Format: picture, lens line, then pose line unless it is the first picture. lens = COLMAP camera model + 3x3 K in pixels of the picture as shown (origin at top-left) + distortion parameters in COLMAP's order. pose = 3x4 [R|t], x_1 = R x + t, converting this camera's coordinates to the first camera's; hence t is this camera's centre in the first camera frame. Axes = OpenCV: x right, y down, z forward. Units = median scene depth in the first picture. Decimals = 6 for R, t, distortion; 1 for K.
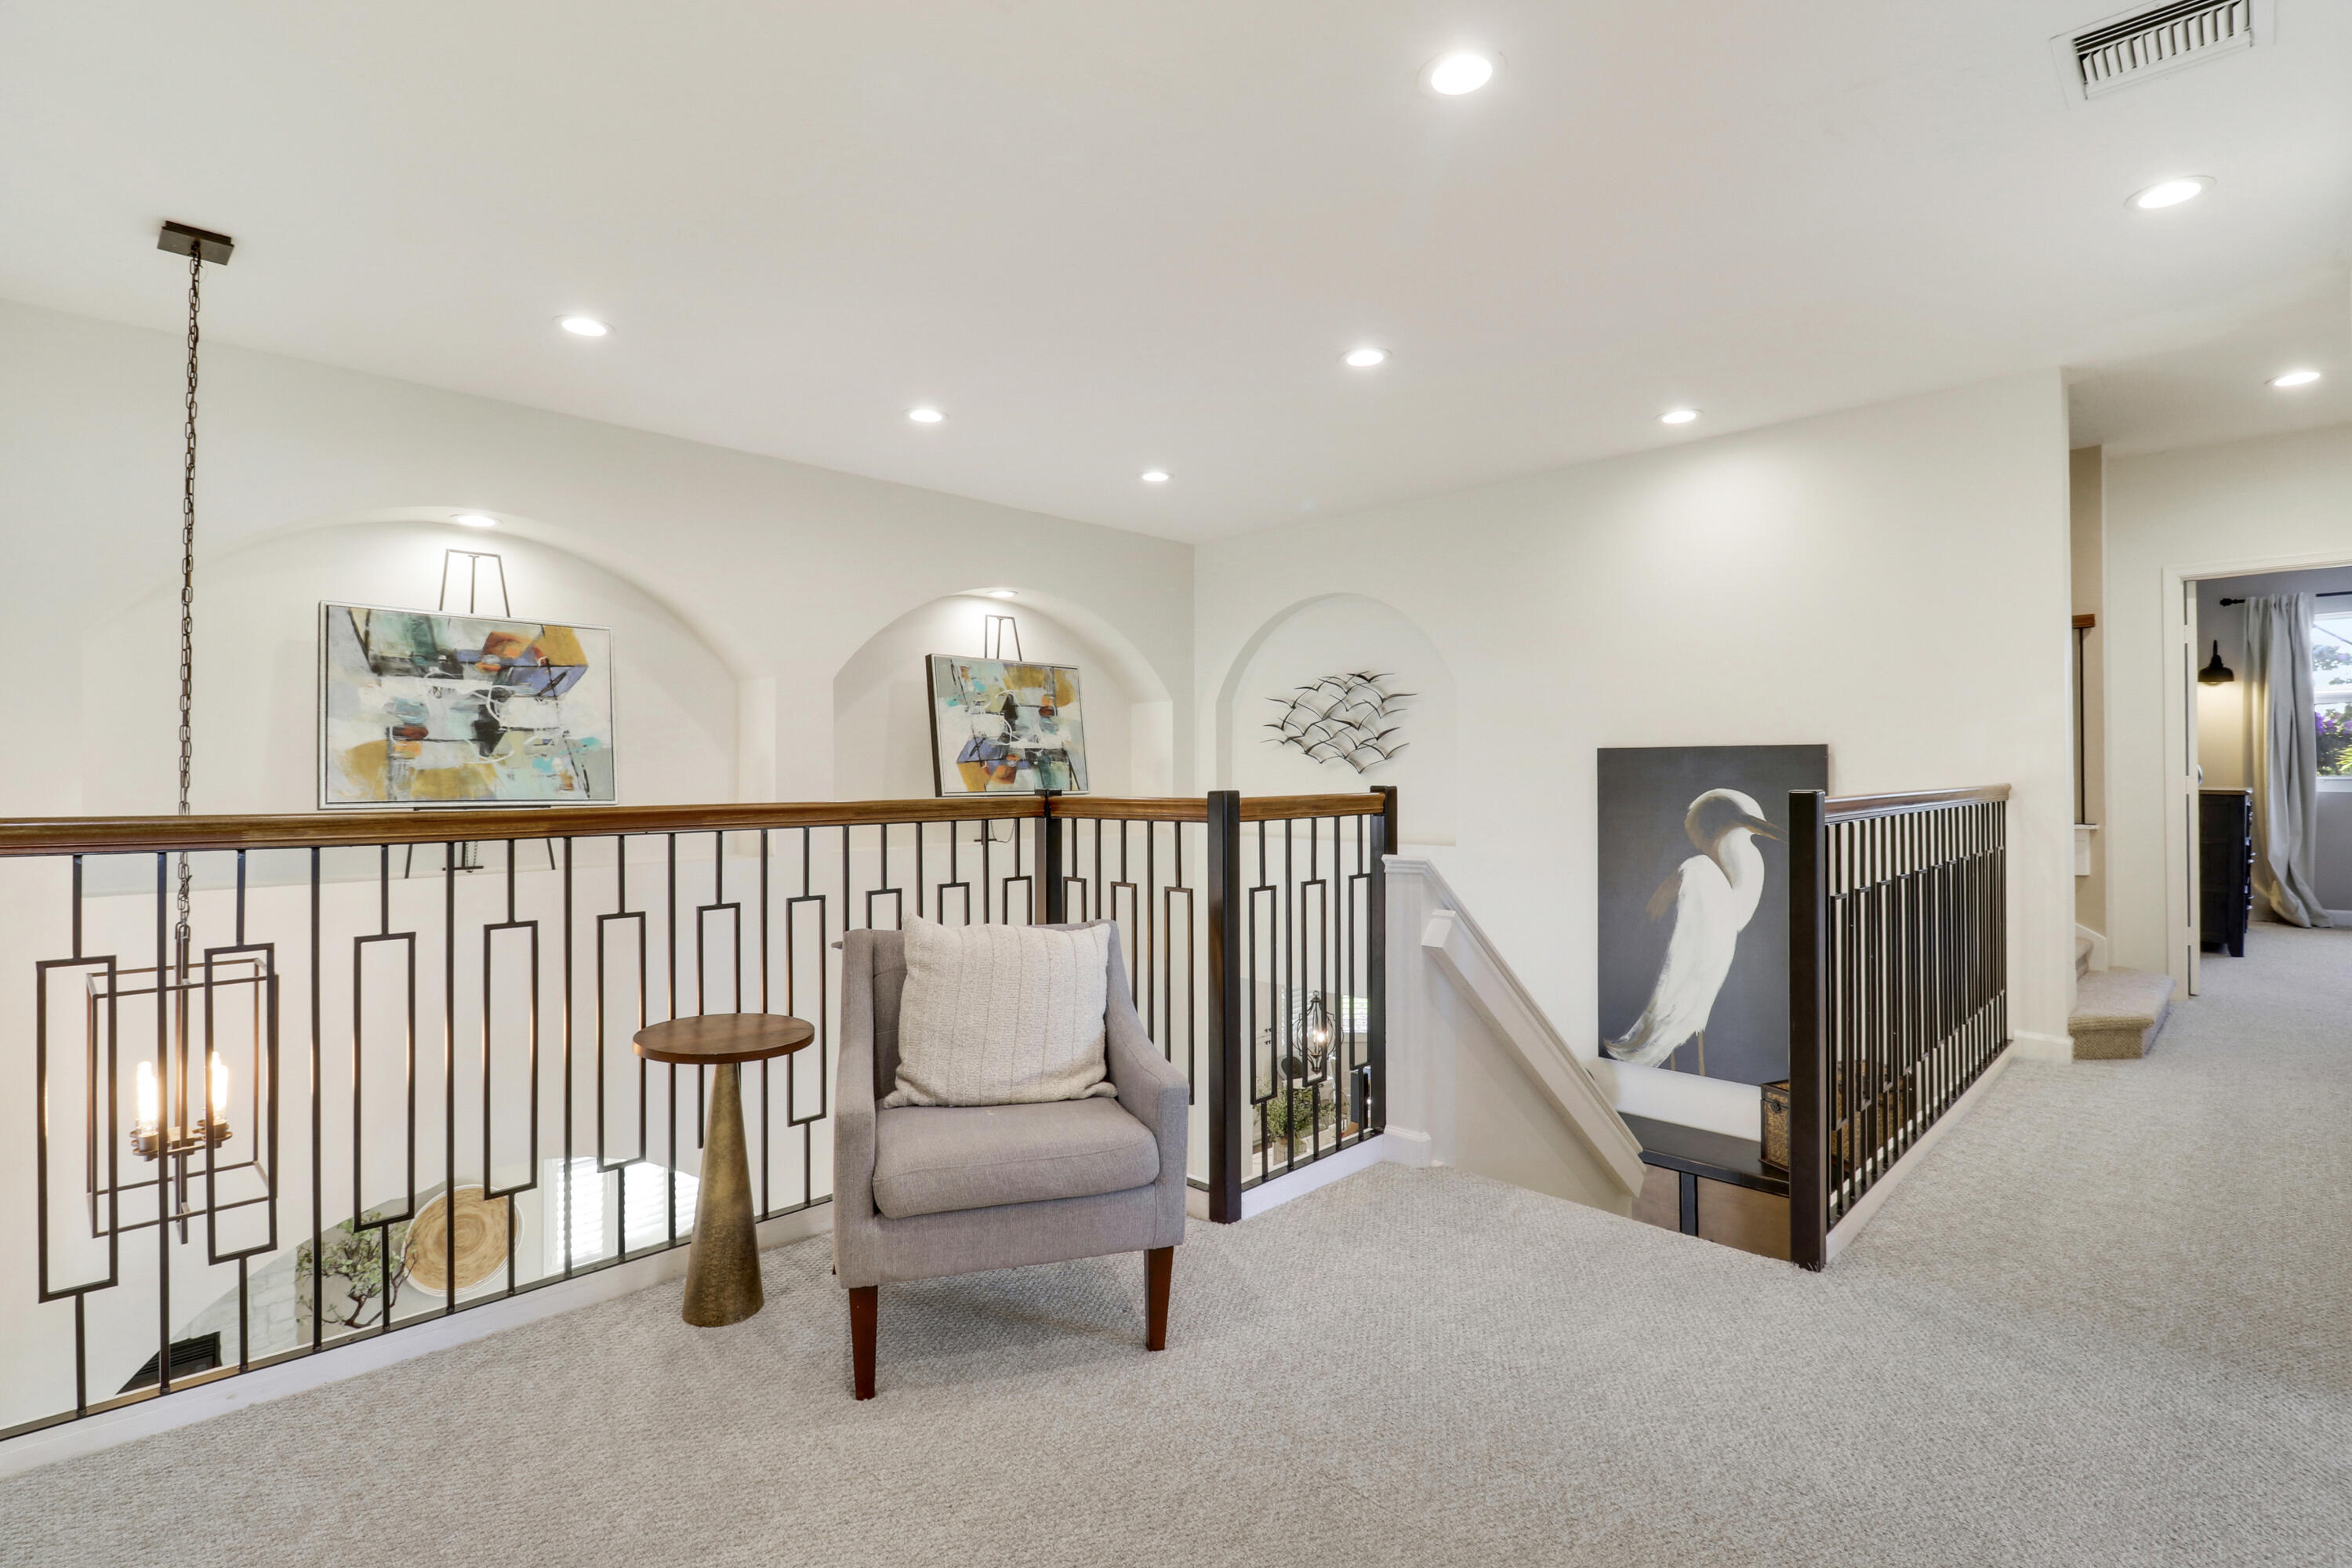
lens RADIAL K [[1177.3, 0, 1175.1], [0, 1177.3, 771.3], [0, 0, 1]] dist [-0.016605, 0.000172]
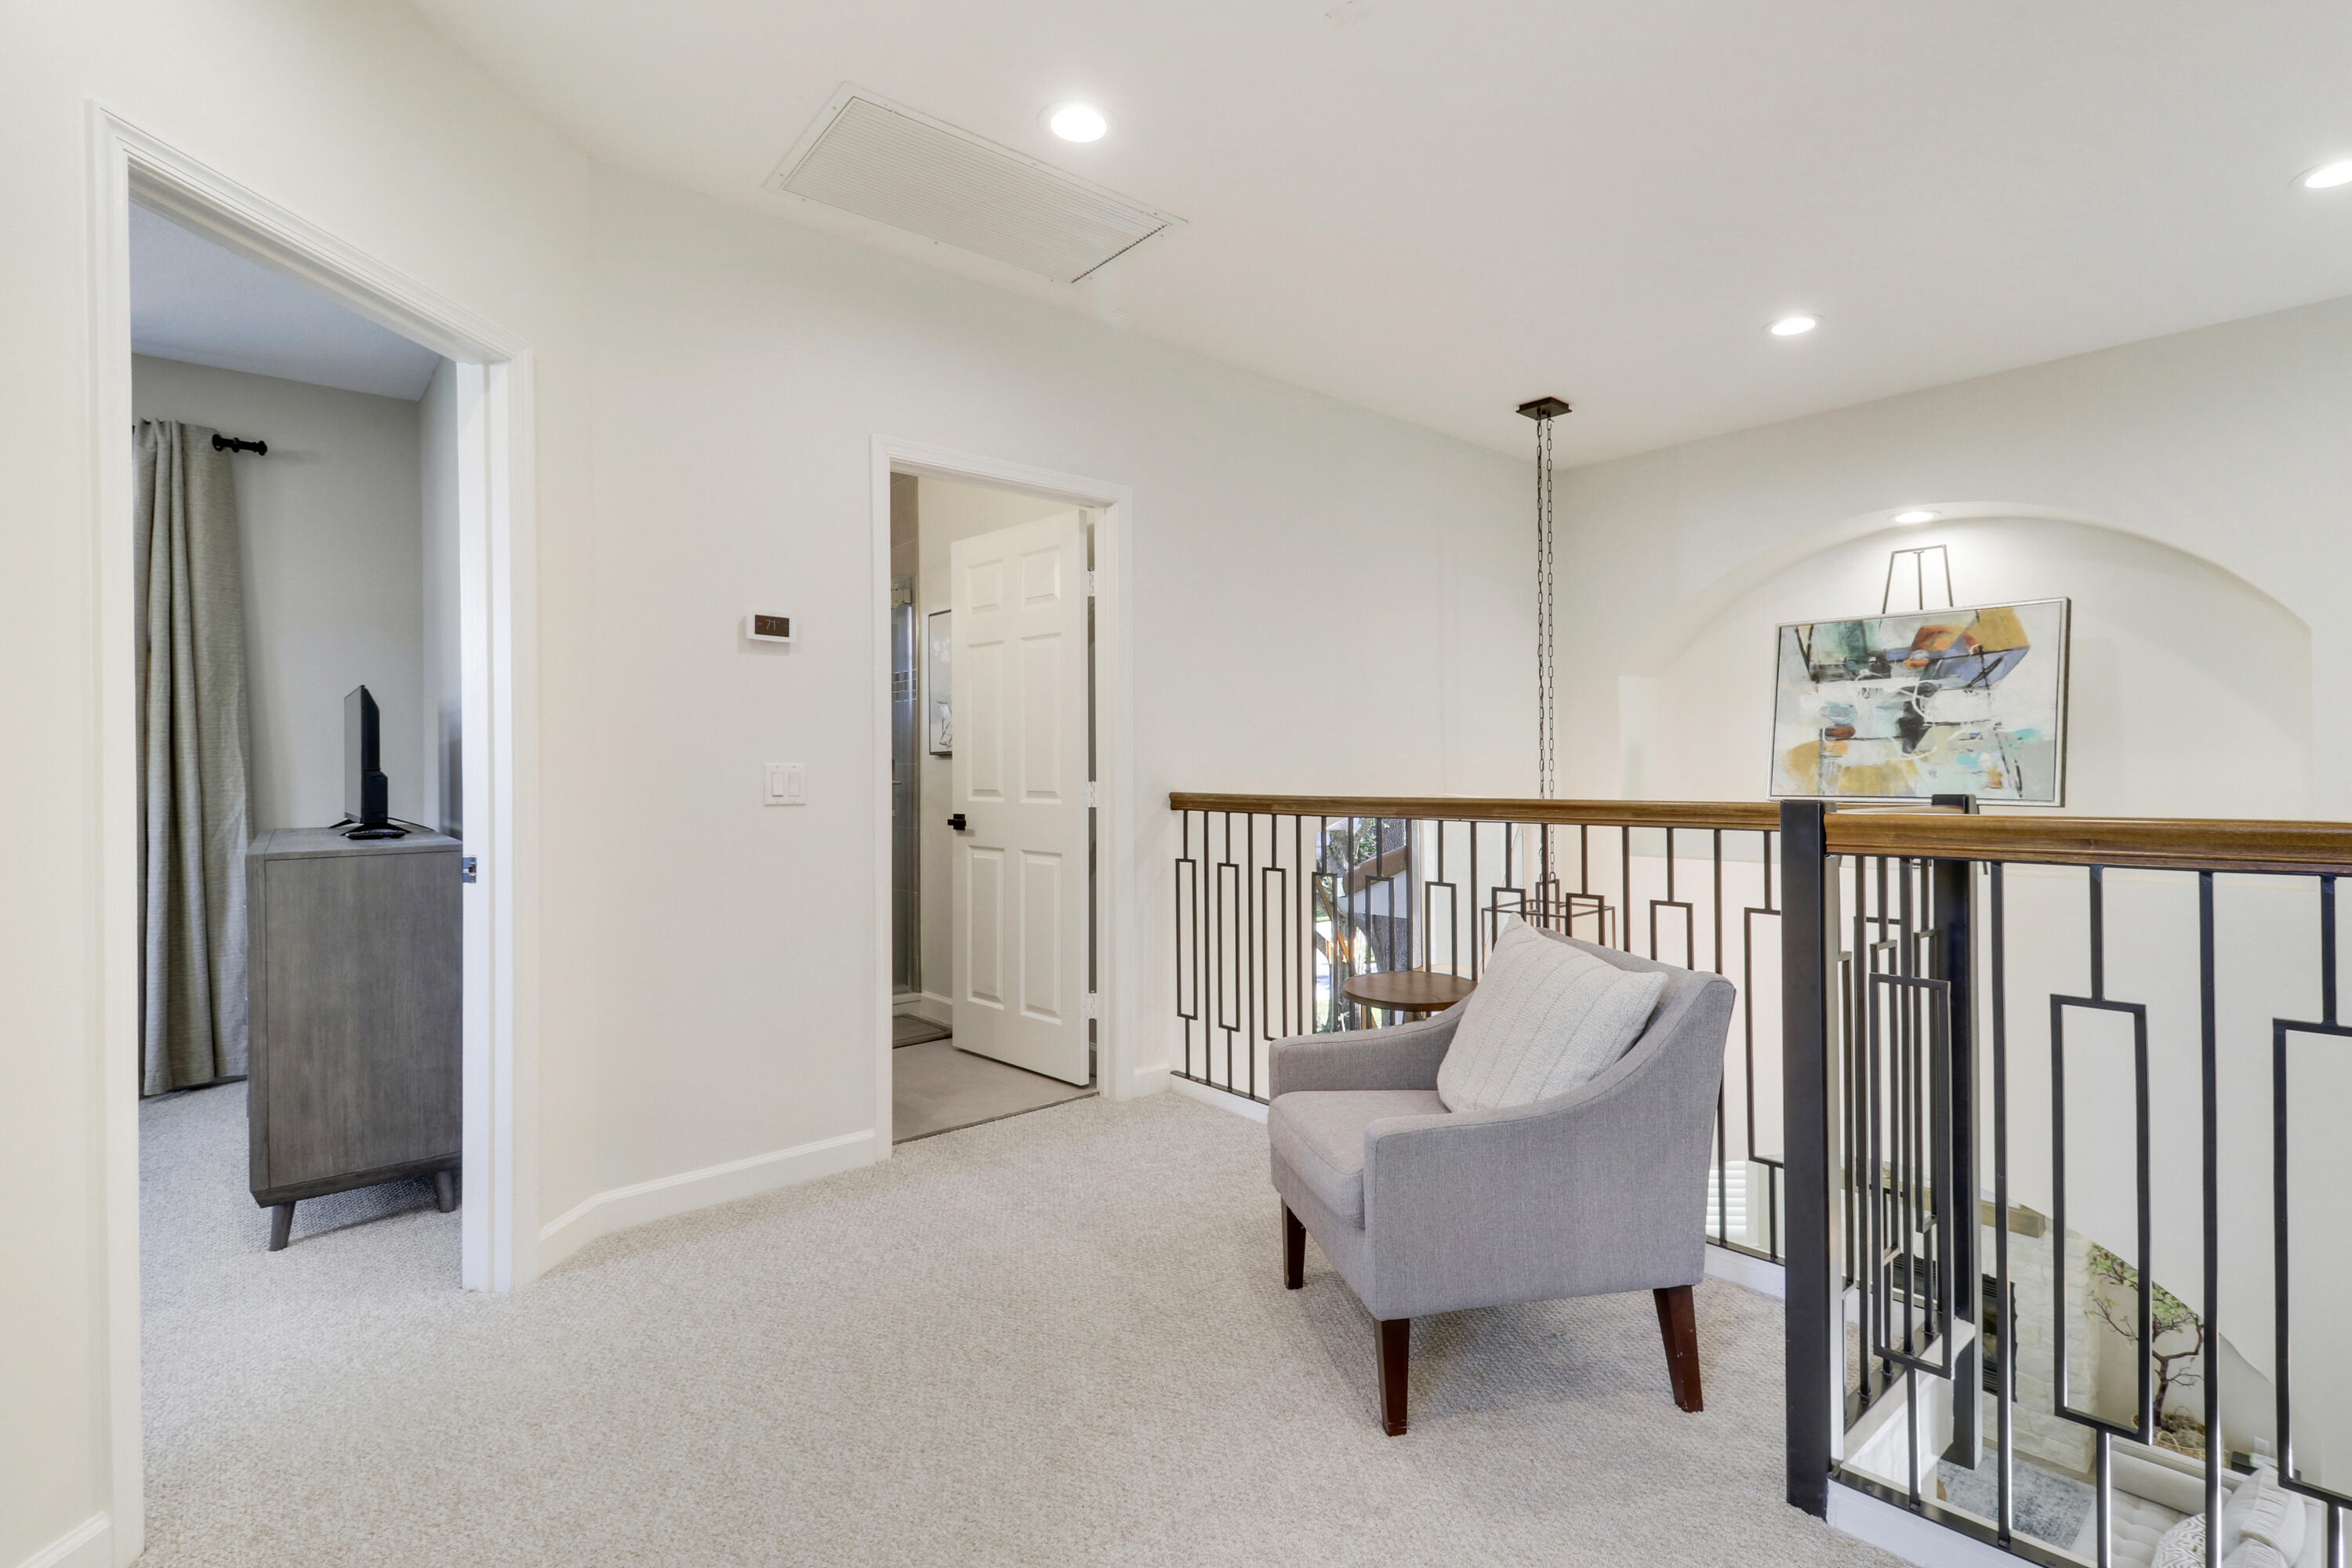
lens RADIAL K [[1126.1, 0, 1176.0], [0, 1126.1, 780.1], [0, 0, 1]] dist [0.004402, -0.000023]
pose [[-0.113272, 0.008625, -0.993527, 0.450552], [0.003116, 0.999960, 0.008325, 0.000257], [0.993559, -0.002153, -0.113295, 0.506937]]
